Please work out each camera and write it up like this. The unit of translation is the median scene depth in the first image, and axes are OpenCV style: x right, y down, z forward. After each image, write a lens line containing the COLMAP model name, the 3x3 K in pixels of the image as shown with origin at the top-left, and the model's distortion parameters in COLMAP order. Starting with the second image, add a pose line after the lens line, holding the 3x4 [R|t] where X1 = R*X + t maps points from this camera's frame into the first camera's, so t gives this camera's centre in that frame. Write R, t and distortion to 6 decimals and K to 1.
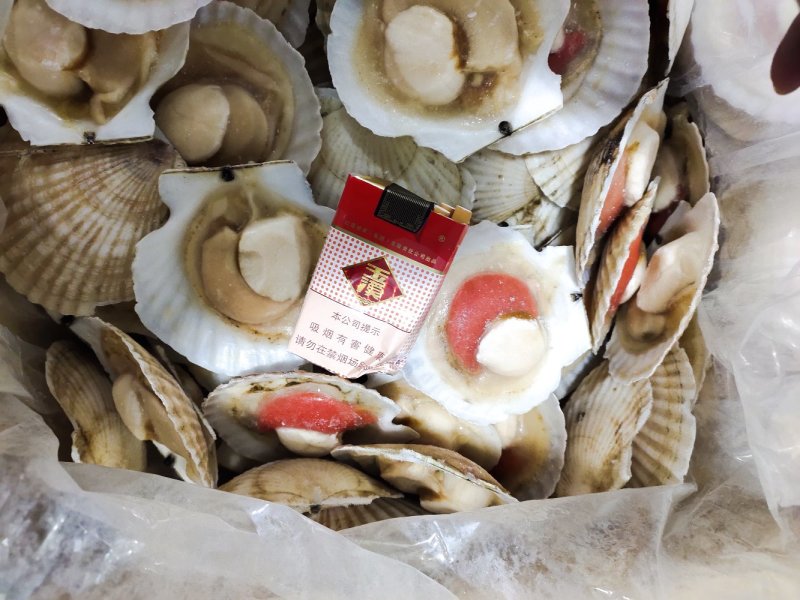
lens RADIAL K [[577.4, 0, 400.6], [0, 577.4, 300.6], [0, 0, 1]] dist [0.005889, -0.008672]
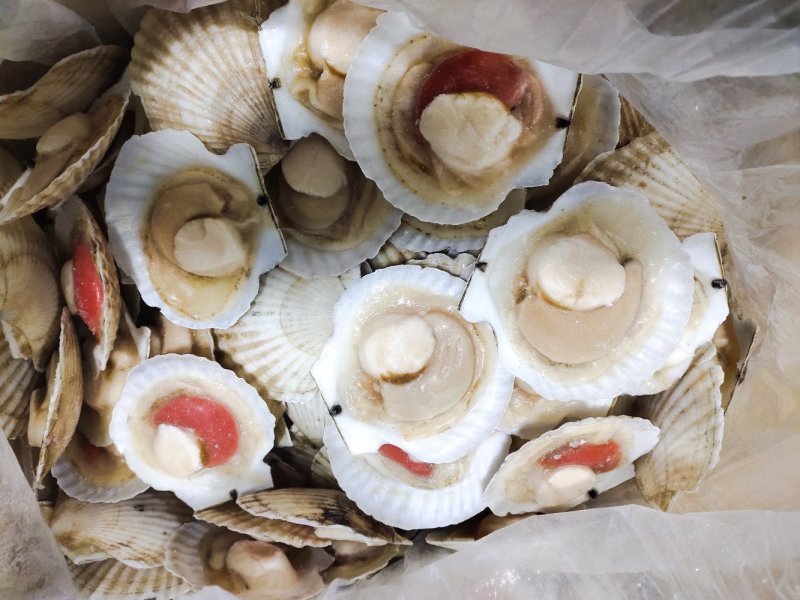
lens RADIAL K [[577.4, 0, 403.8], [0, 577.4, 301.4], [0, 0, 1]] dist [0.005889, -0.008672]
pose [[0.132444, 0.985170, 0.109080, -0.189343], [-0.990300, 0.136185, -0.027557, -0.414563], [-0.042003, -0.104372, 0.993651, -0.182781]]
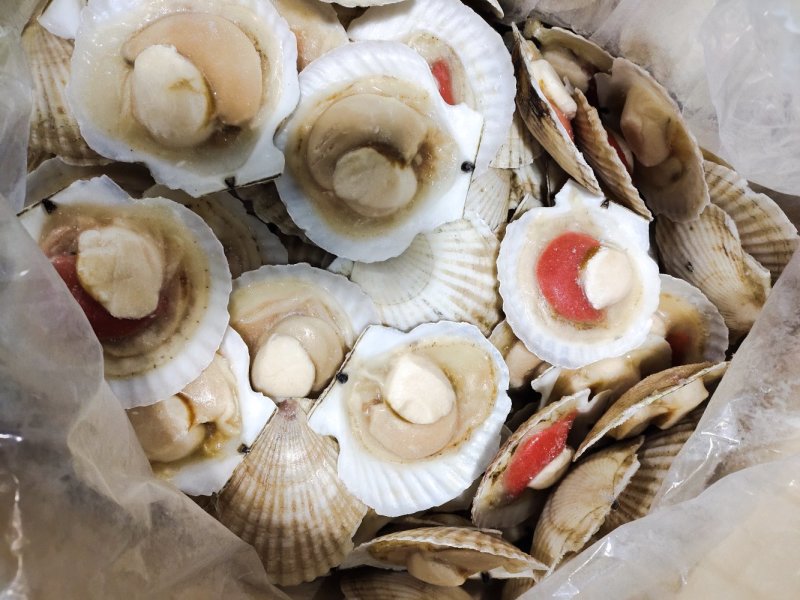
lens RADIAL K [[577.4, 0, 396.6], [0, 577.4, 295.7], [0, 0, 1]] dist [0.005889, -0.008672]
pose [[0.633470, -0.773730, -0.007548, -0.090756], [0.773388, 0.633435, -0.025124, -0.197248], [0.024221, 0.010078, 0.999656, -0.143428]]
